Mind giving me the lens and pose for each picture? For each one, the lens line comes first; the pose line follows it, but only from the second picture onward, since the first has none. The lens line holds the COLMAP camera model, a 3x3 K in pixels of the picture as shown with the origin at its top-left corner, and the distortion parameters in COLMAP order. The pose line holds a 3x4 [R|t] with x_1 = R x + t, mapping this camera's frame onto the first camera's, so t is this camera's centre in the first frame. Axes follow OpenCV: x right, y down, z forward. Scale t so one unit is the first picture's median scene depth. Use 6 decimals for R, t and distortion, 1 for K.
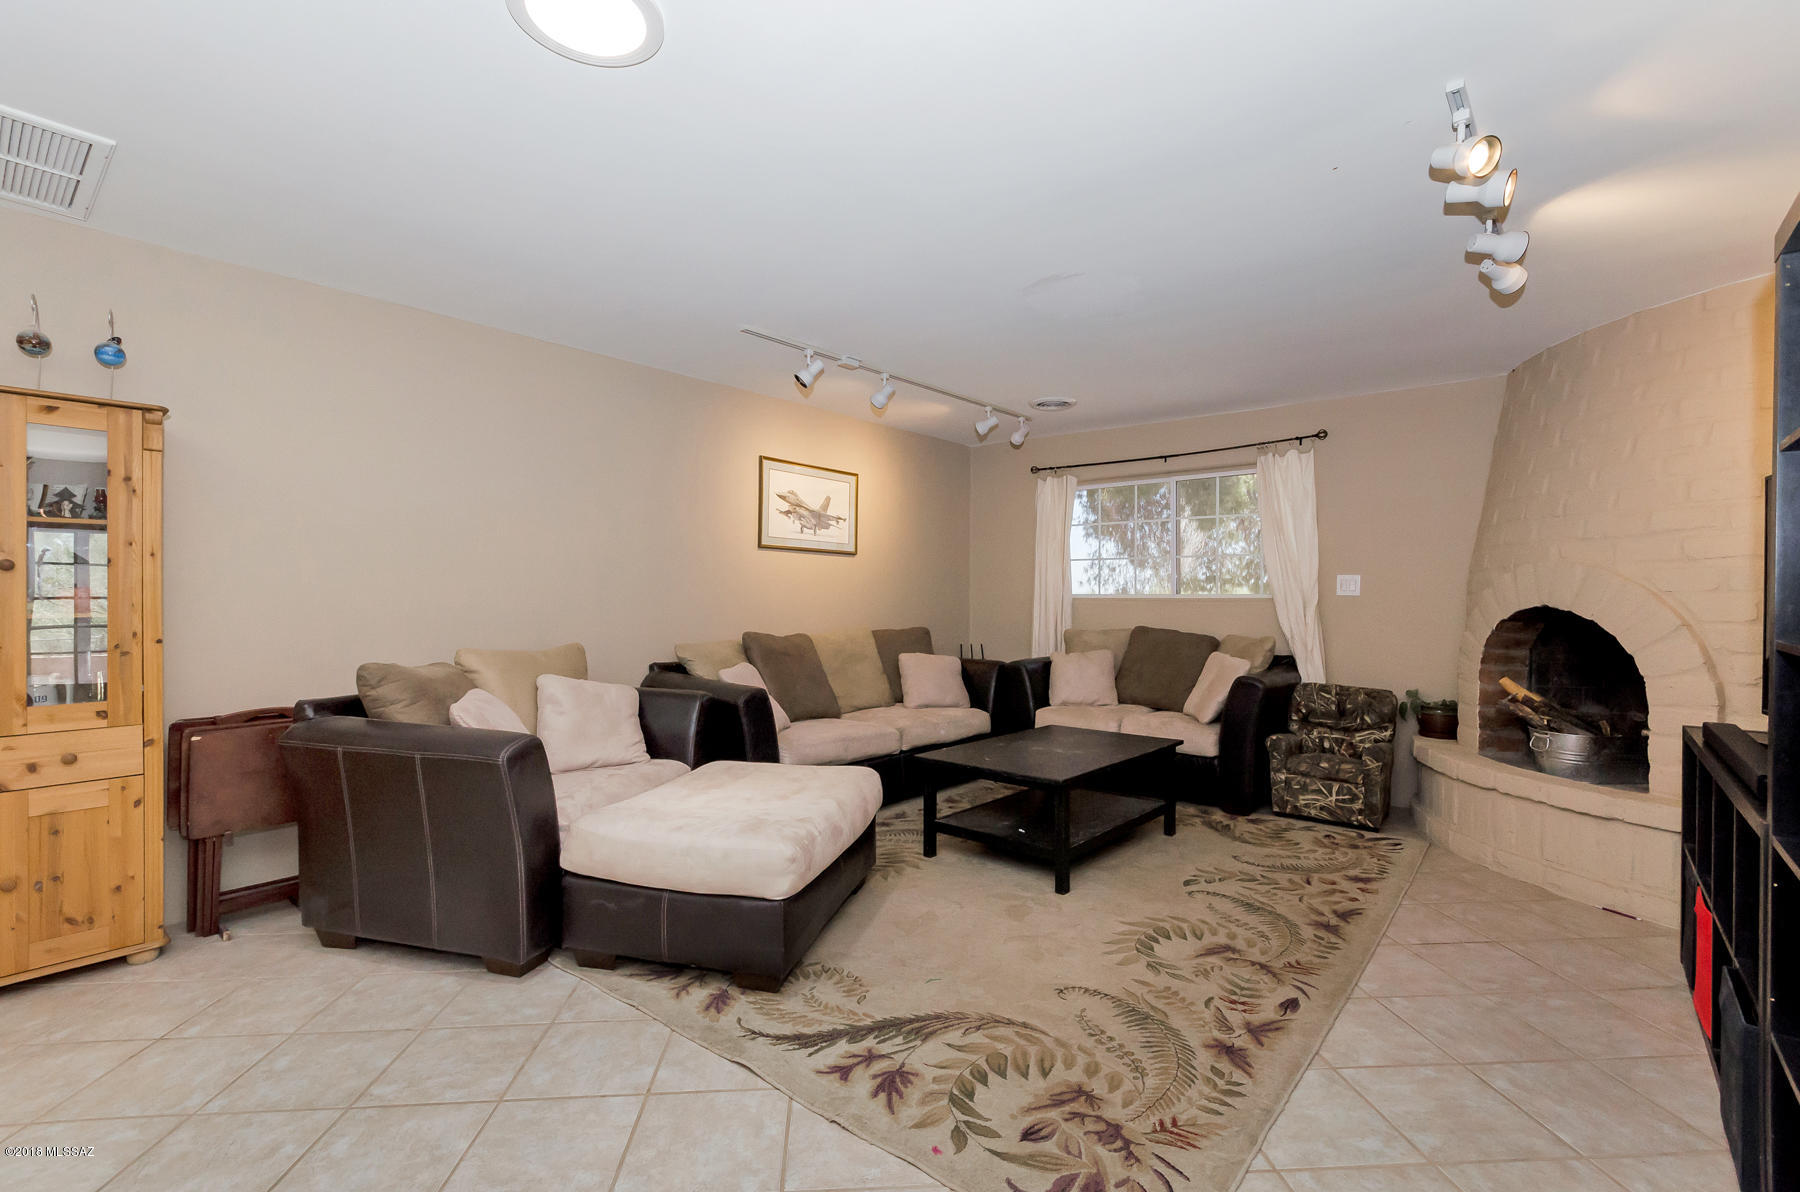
lens RADIAL K [[800.1, 0, 898.3], [0, 800.1, 605.5], [0, 0, 1]] dist [0.001498, 0.000746]
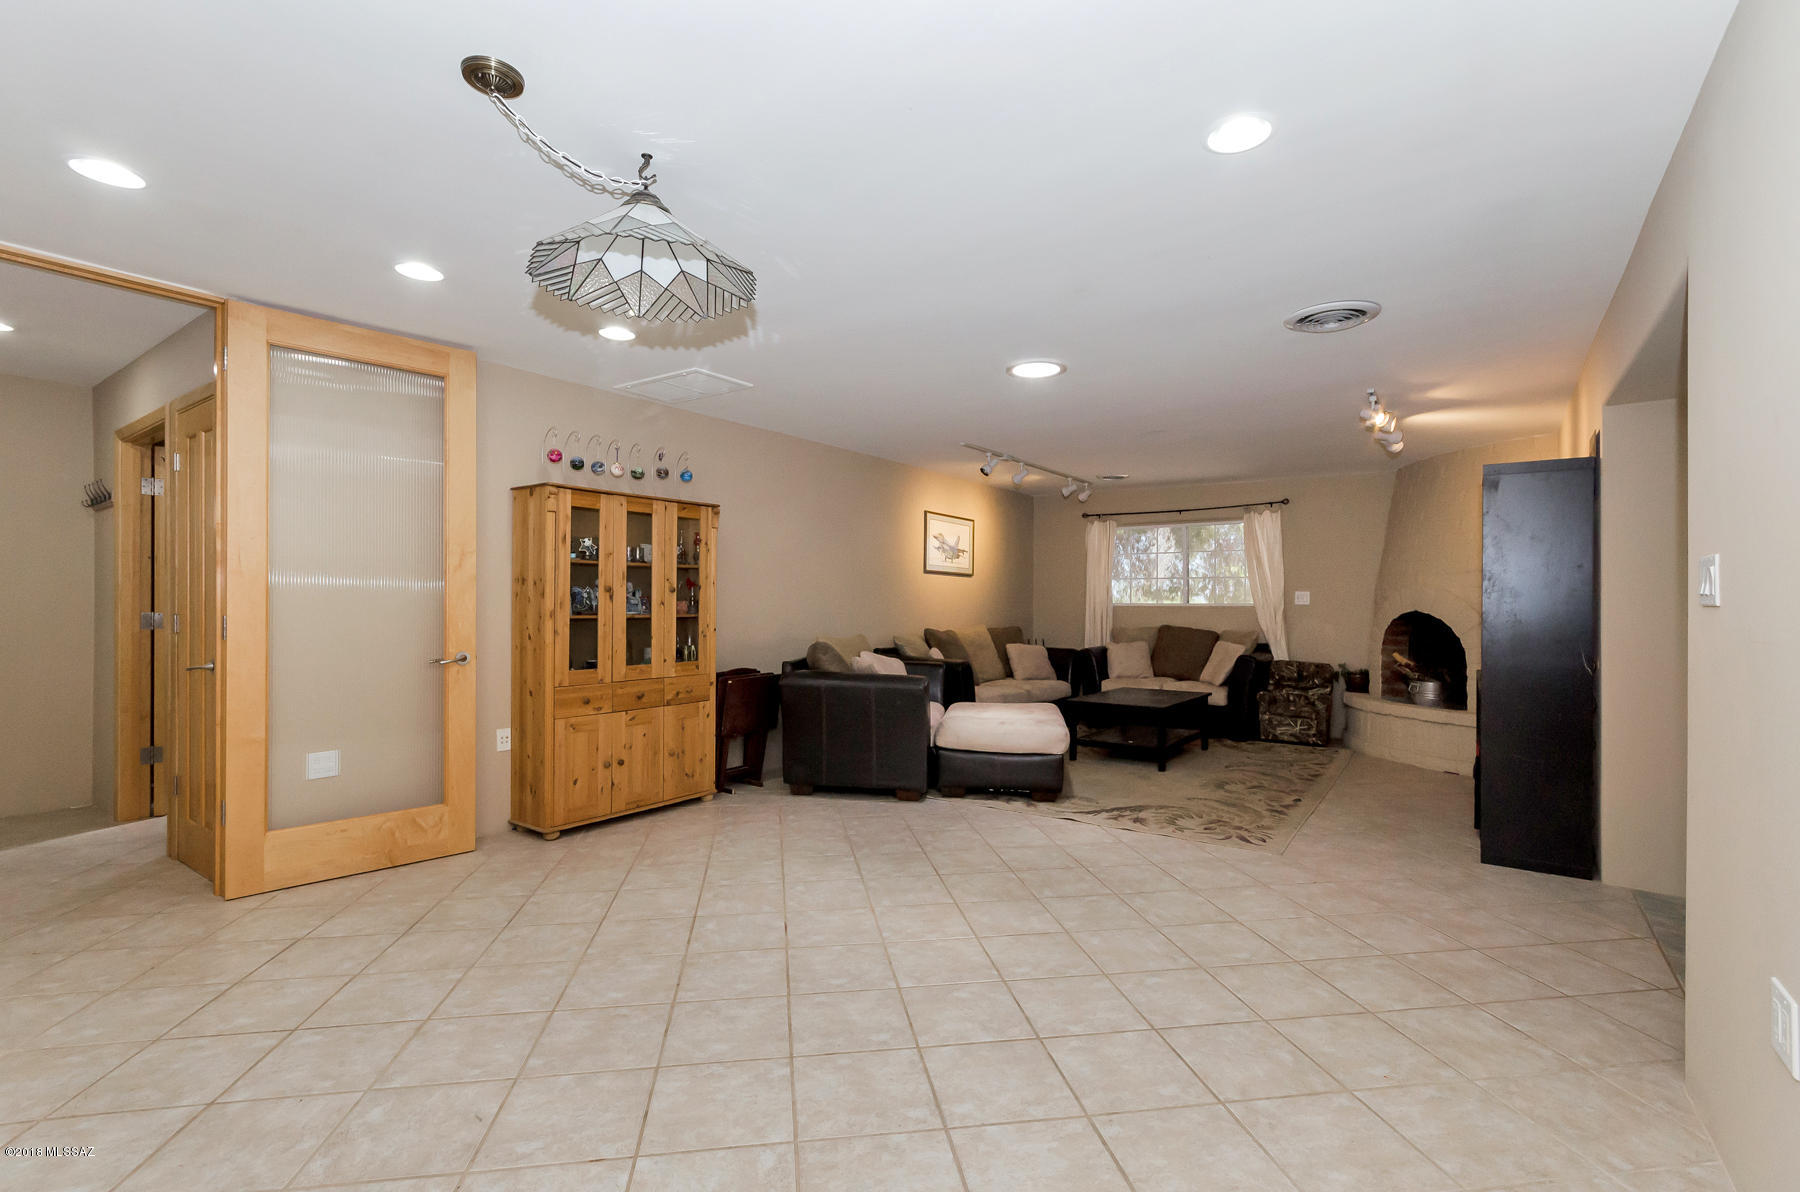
lens RADIAL K [[800.1, 0, 897.4], [0, 800.1, 605.7], [0, 0, 1]] dist [0.001498, 0.000746]
pose [[0.996459, 0.000474, 0.084082, -0.636470], [0.000181, 0.999970, -0.007778, 0.002905], [-0.084083, 0.007766, 0.996428, -0.876012]]
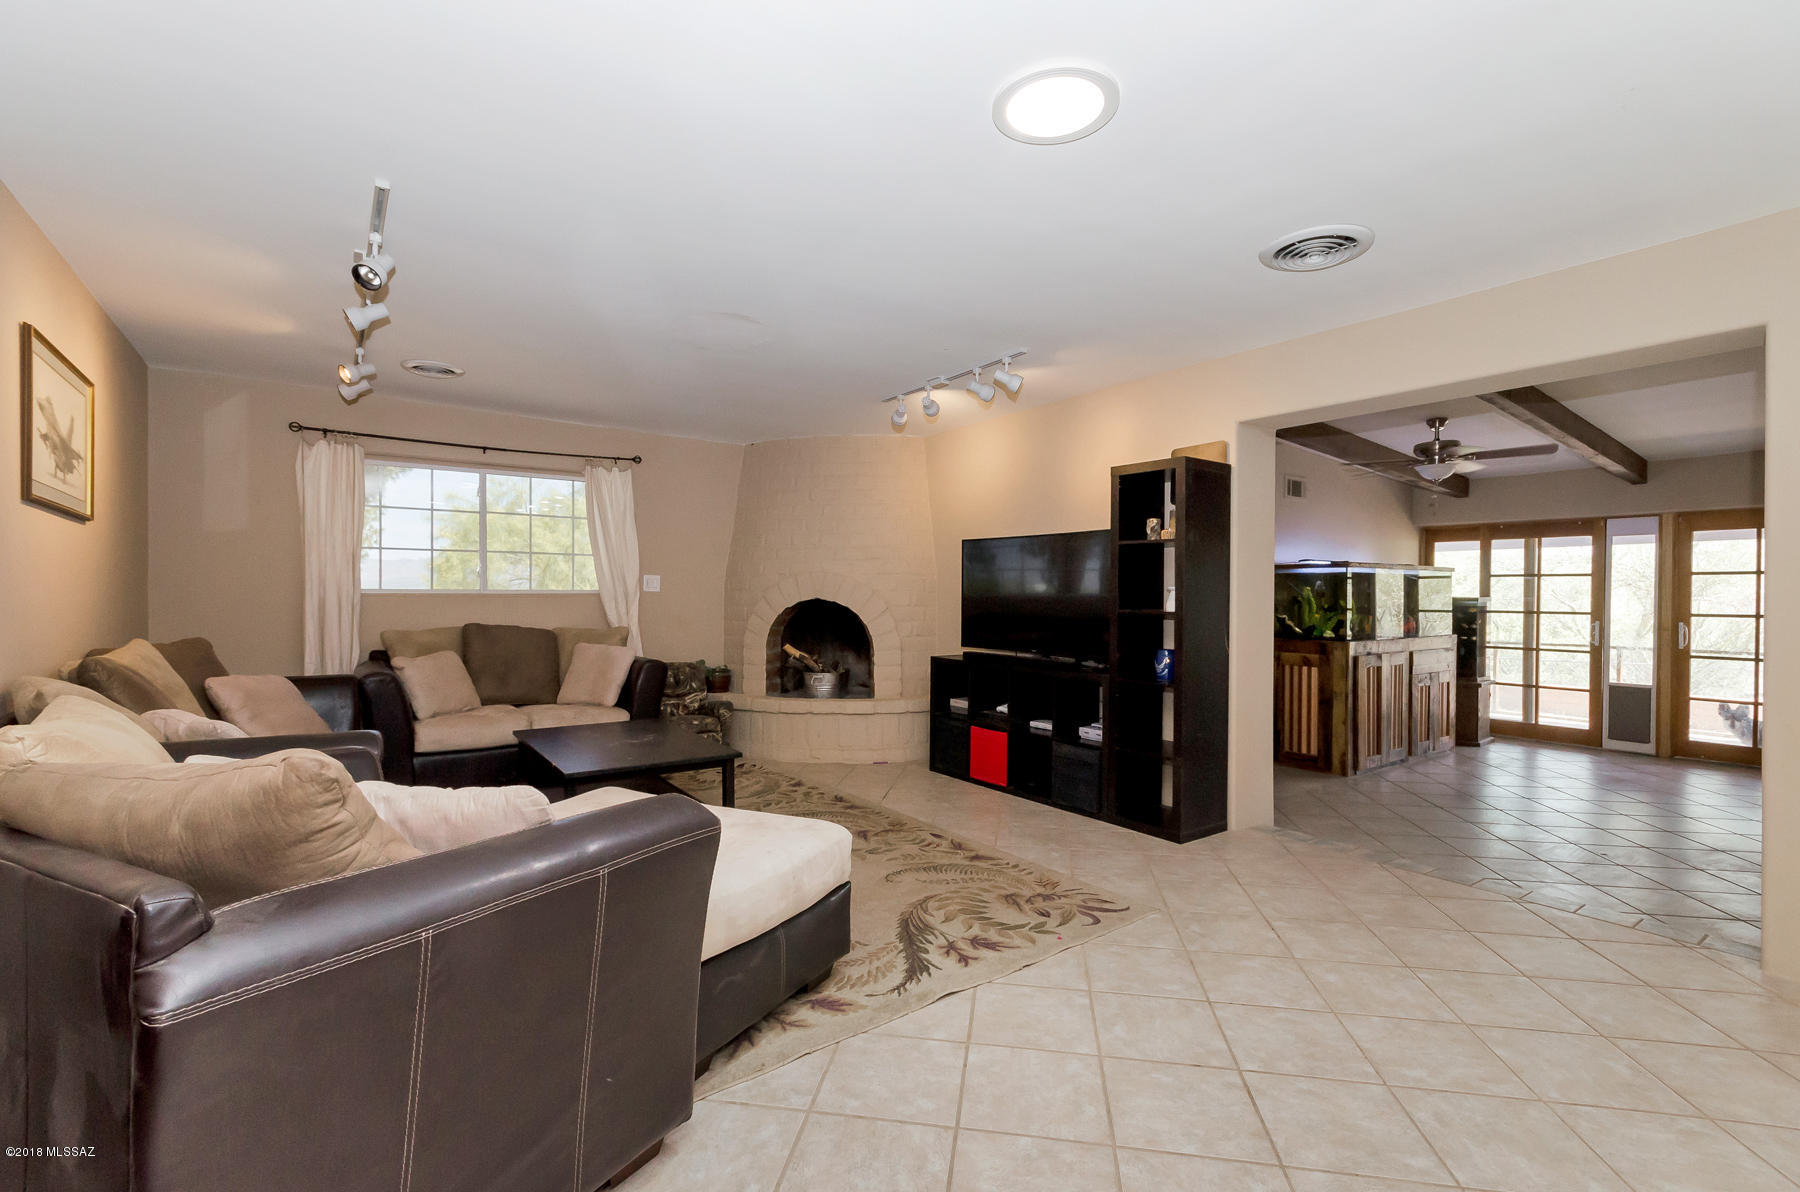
lens RADIAL K [[800.1, 0, 890.6], [0, 800.1, 600.2], [0, 0, 1]] dist [0.001498, 0.000746]
pose [[0.237591, -0.009530, 0.971318, -1.005210], [0.007960, 0.999937, 0.007864, -0.010060], [-0.971333, 0.005864, 0.237652, 0.595133]]
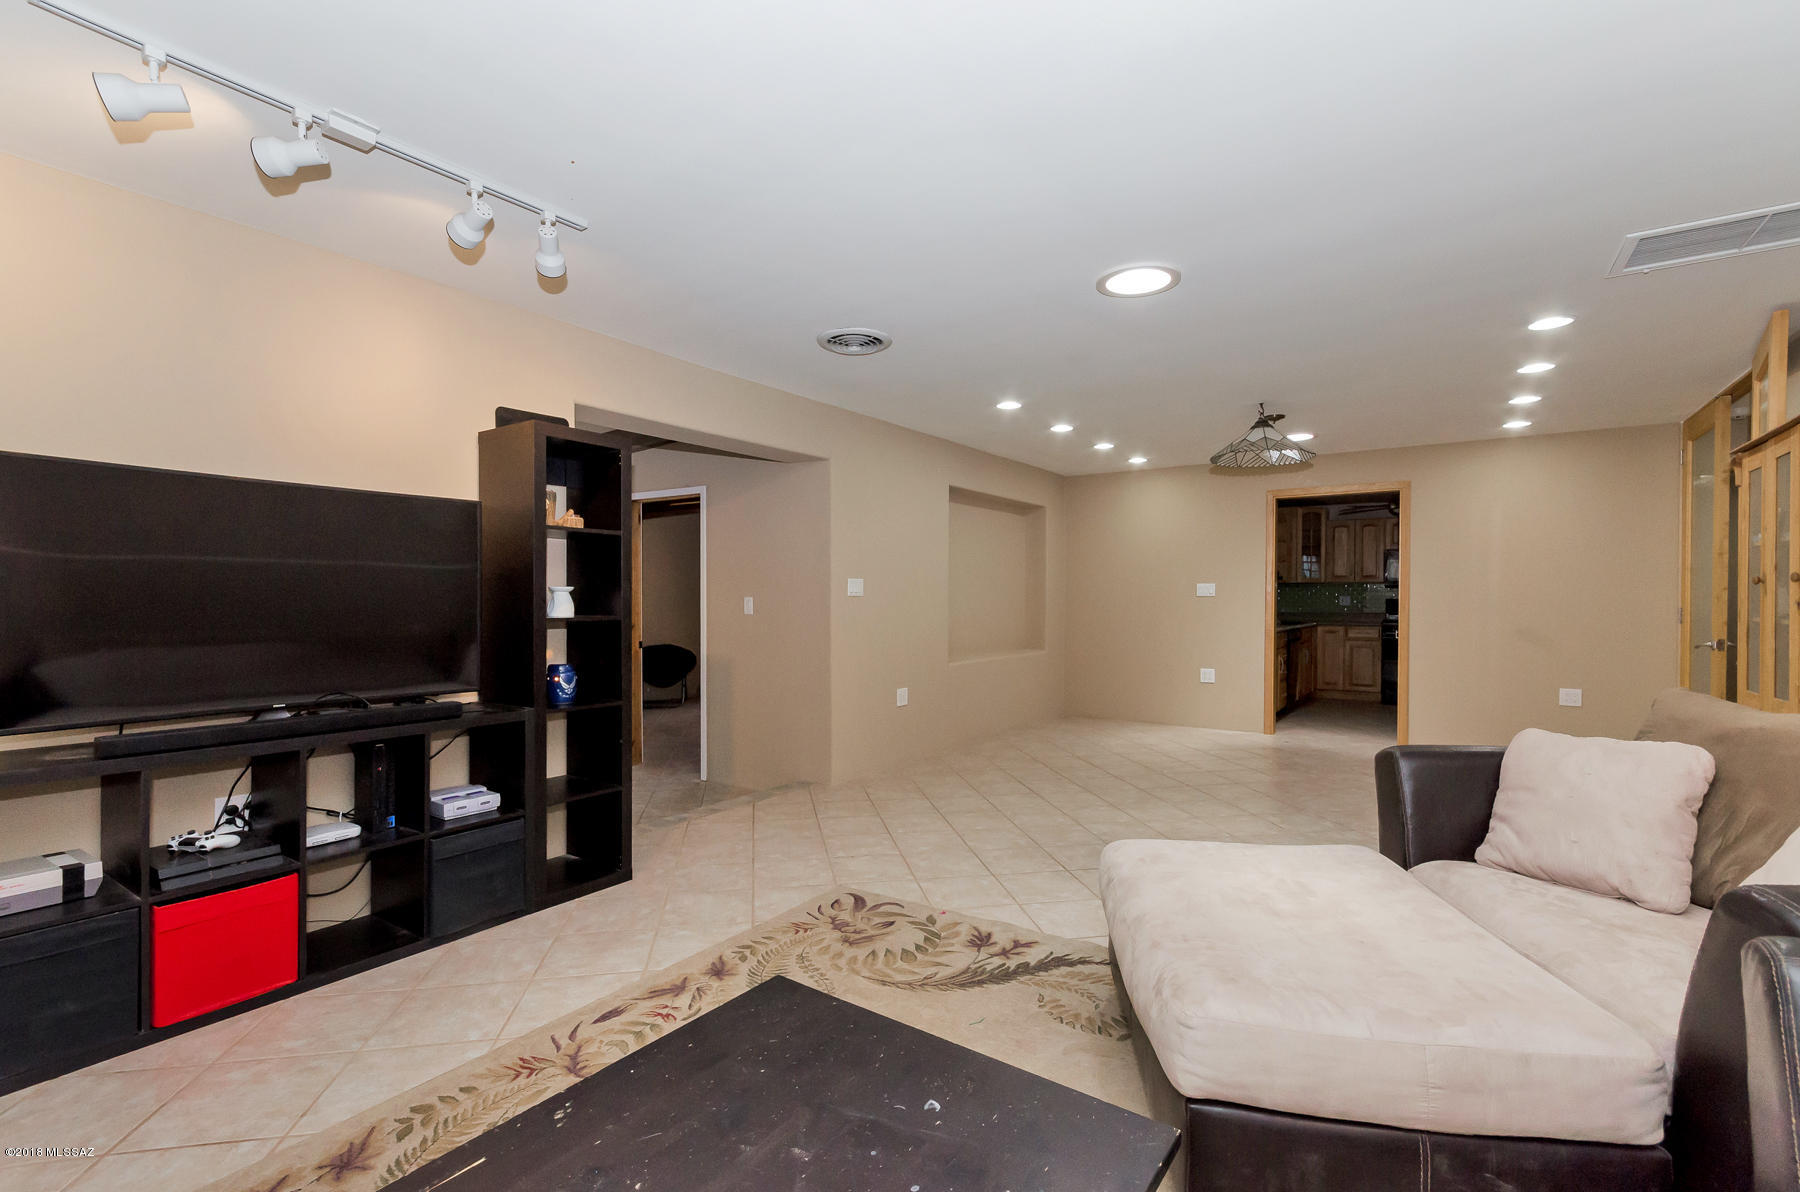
lens RADIAL K [[800.1, 0, 905.0], [0, 800.1, 596.8], [0, 0, 1]] dist [0.001498, 0.000746]
pose [[-0.993804, -0.007058, -0.110927, 0.209767], [-0.008453, 0.999891, 0.012108, -0.024057], [0.110829, 0.012971, -0.993755, 1.728725]]
